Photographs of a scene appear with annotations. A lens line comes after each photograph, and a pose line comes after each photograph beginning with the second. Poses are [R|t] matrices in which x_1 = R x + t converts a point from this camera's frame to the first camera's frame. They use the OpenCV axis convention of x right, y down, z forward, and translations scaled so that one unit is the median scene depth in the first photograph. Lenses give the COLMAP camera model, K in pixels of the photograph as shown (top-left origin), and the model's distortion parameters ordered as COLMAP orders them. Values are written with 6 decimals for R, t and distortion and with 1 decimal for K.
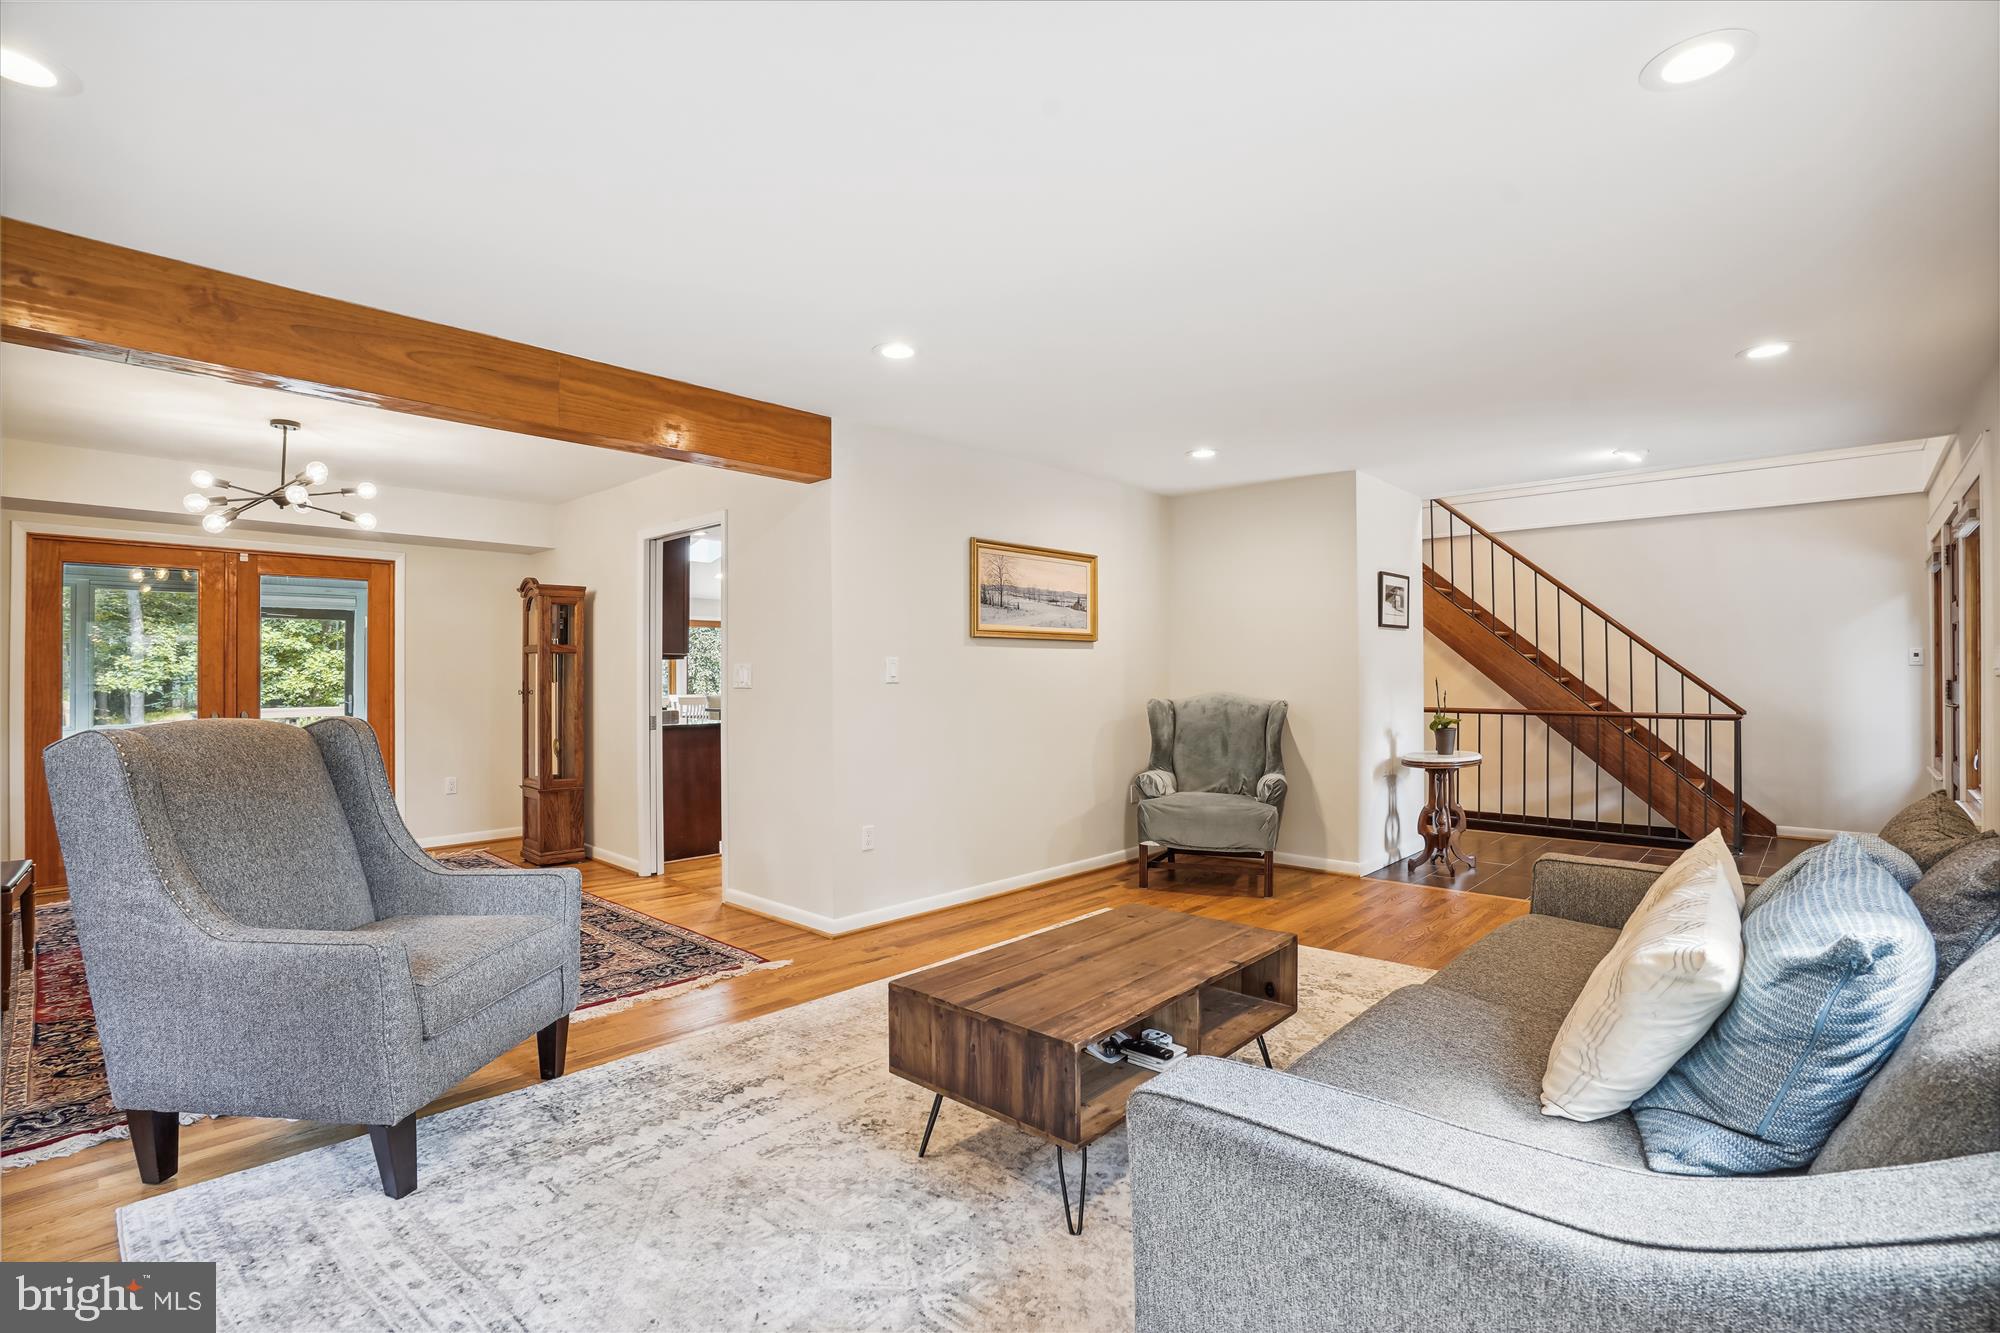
lens RADIAL K [[929.4, 0, 1001.1], [0, 929.4, 666.7], [0, 0, 1]] dist [-0.001707, -0.000131]
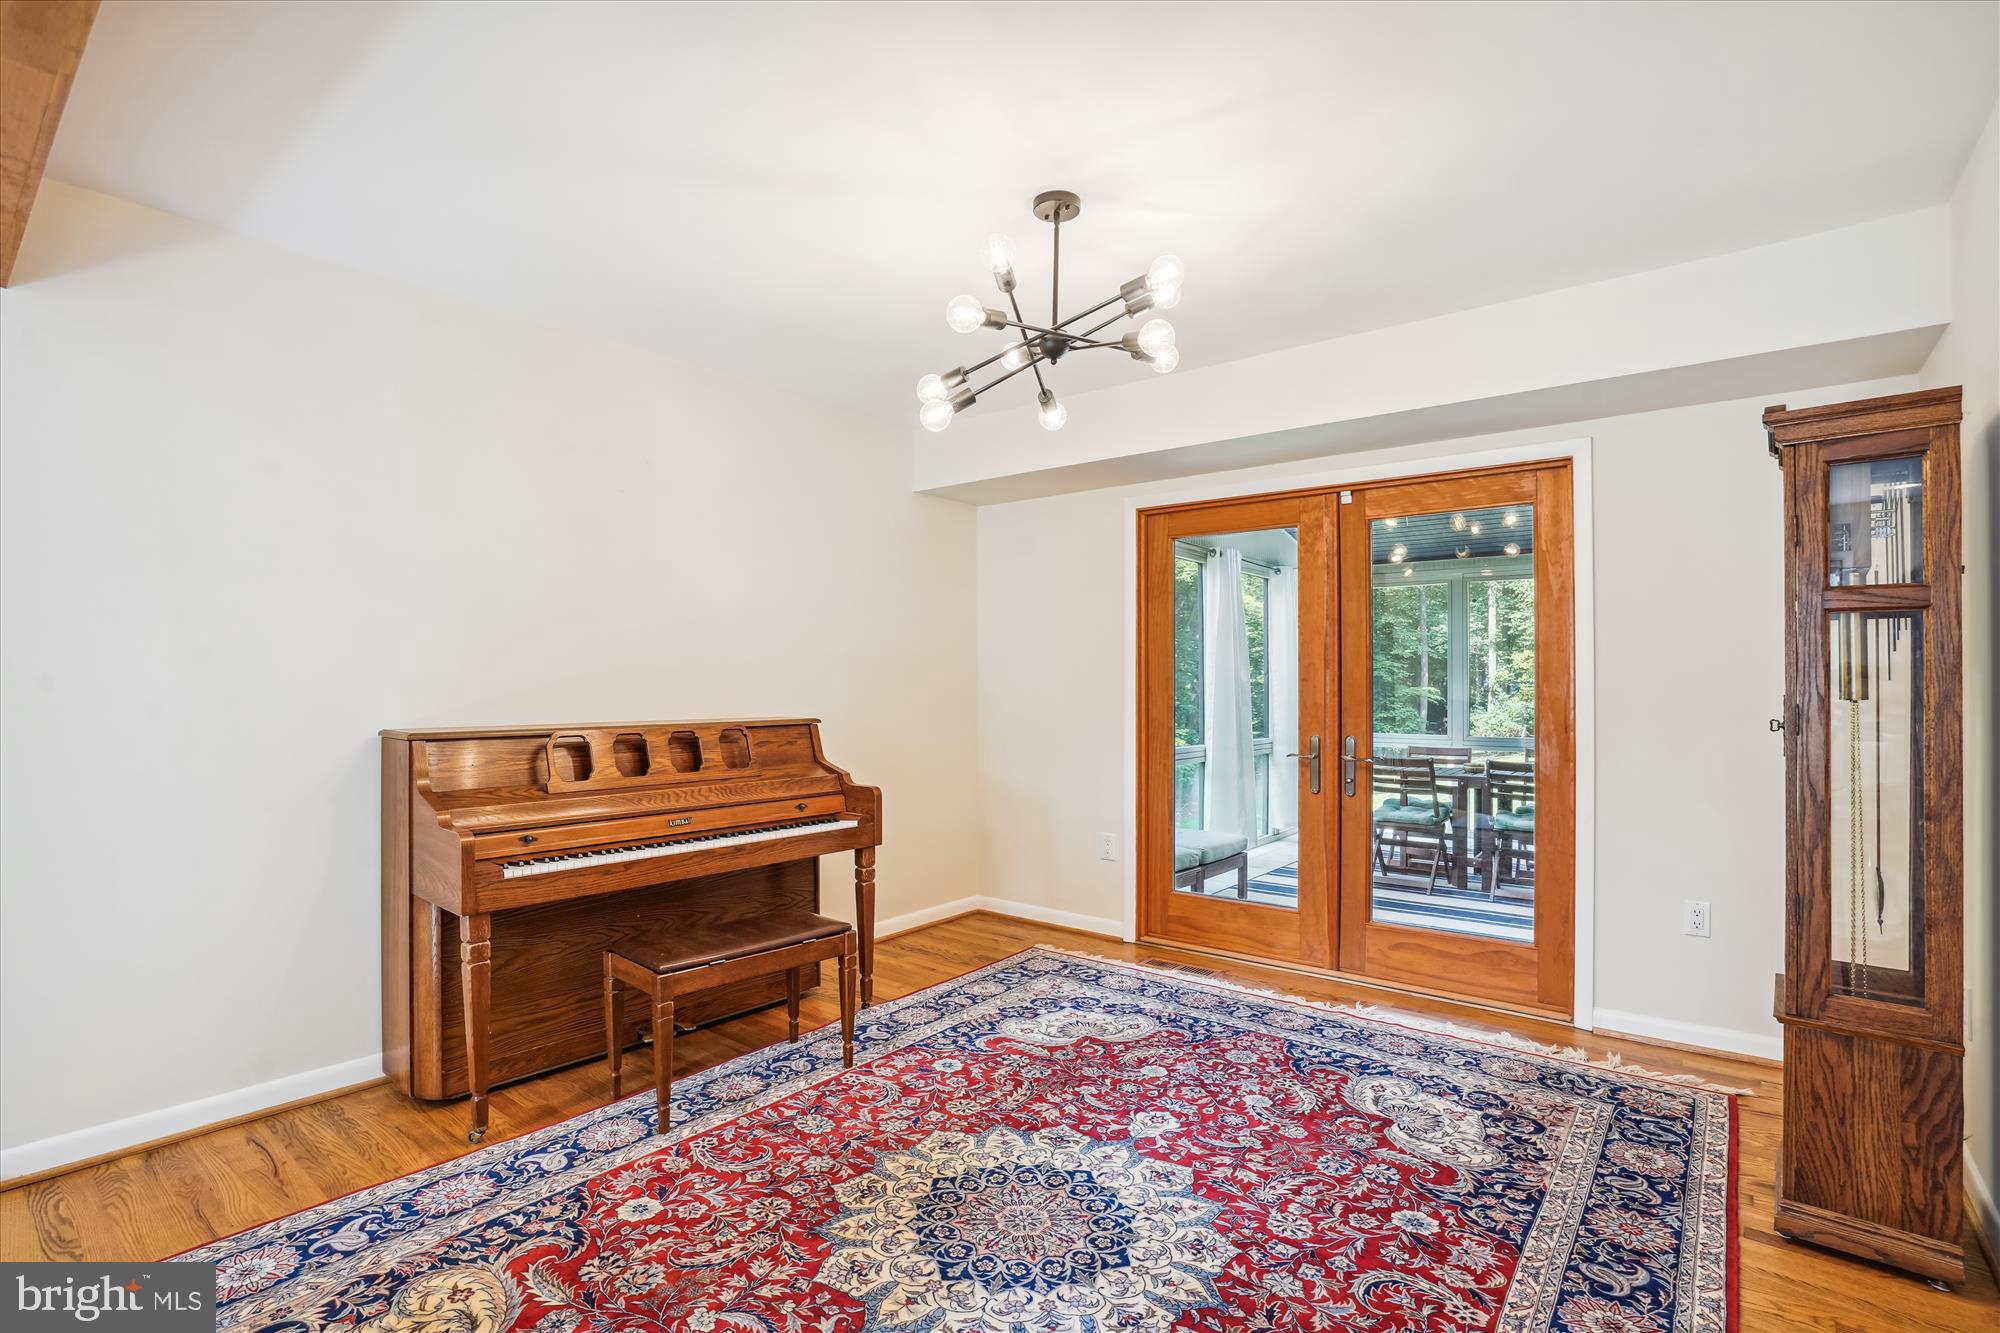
lens RADIAL K [[929.4, 0, 1008.7], [0, 929.4, 678.2], [0, 0, 1]] dist [-0.001707, -0.000131]
pose [[0.089270, 0.003695, -0.996001, -0.170225], [0.000822, 0.999993, 0.003783, 0.006021], [0.996007, -0.001156, 0.089266, 0.645282]]
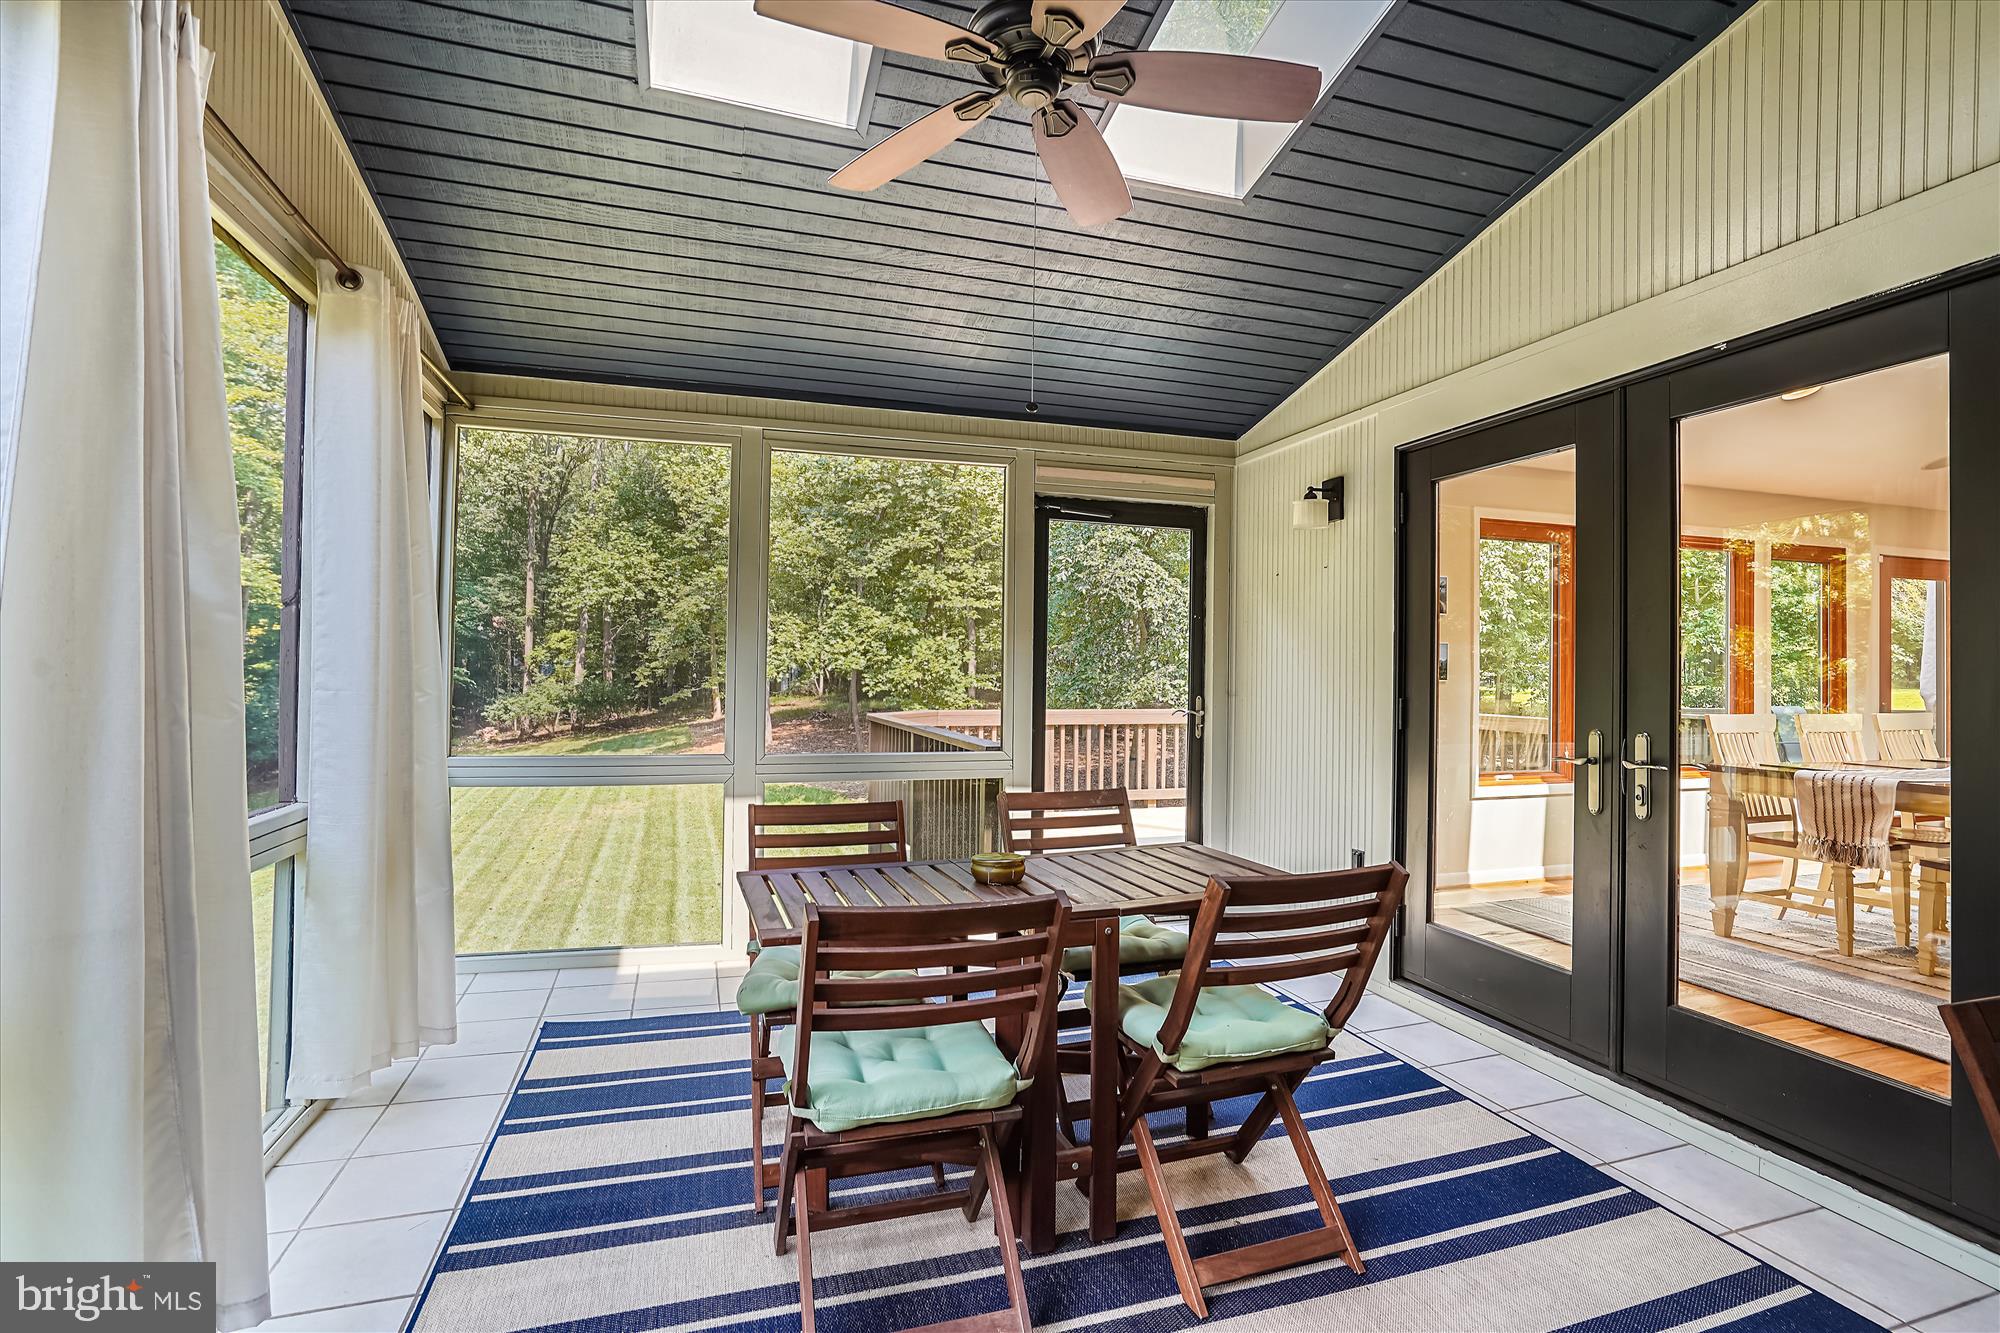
lens RADIAL K [[929.4, 0, 1000.7], [0, 929.4, 672.8], [0, 0, 1]] dist [-0.001707, -0.000131]
pose [[0.872607, 0.016756, -0.488136, -0.774589], [-0.012897, 0.999853, 0.011267, 0.019673], [0.488253, -0.003536, 0.872695, 0.850627]]
